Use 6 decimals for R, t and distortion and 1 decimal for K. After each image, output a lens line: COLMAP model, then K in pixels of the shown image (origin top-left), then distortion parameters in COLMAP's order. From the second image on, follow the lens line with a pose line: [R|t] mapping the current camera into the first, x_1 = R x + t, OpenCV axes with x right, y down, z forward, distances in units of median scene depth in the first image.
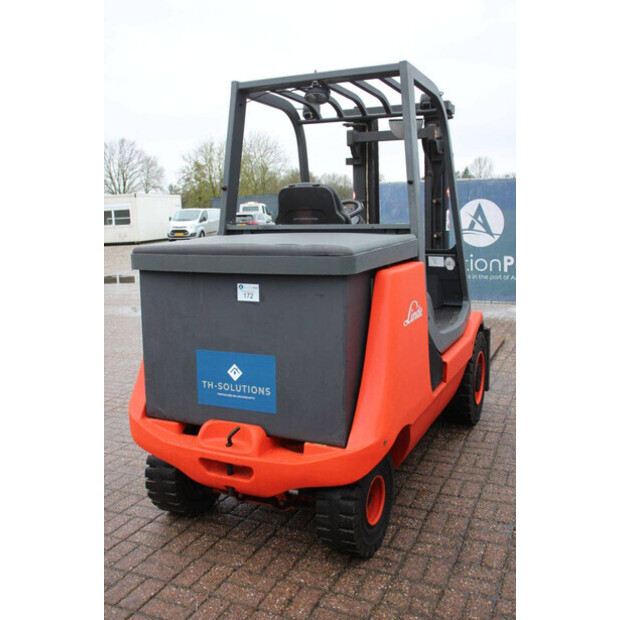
lens RADIAL K [[637.8, 0, 314.5], [0, 637.8, 309.5], [0, 0, 1]] dist [-0.043064, 0.000000]
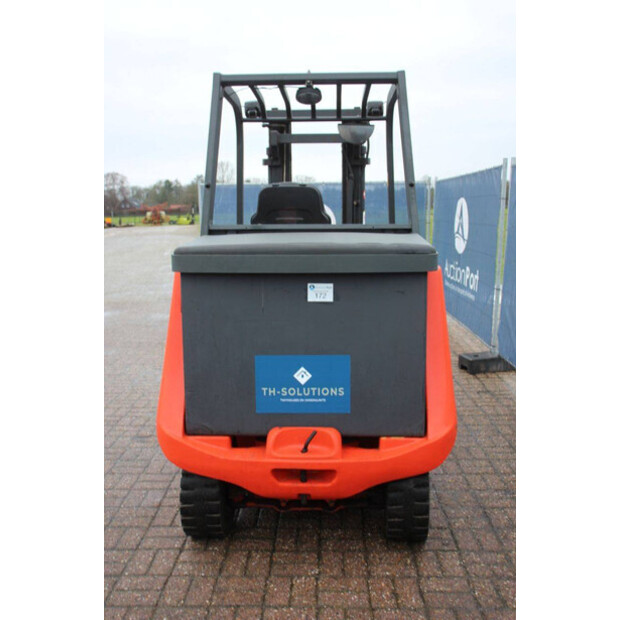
lens RADIAL K [[637.8, 0, 310.3], [0, 637.8, 307.6], [0, 0, 1]] dist [-0.043064, 0.000000]
pose [[0.918459, -0.046582, 0.392765, -0.485760], [0.049663, 0.998763, 0.002320, -0.006241], [-0.392387, 0.017375, 0.919636, 0.100842]]
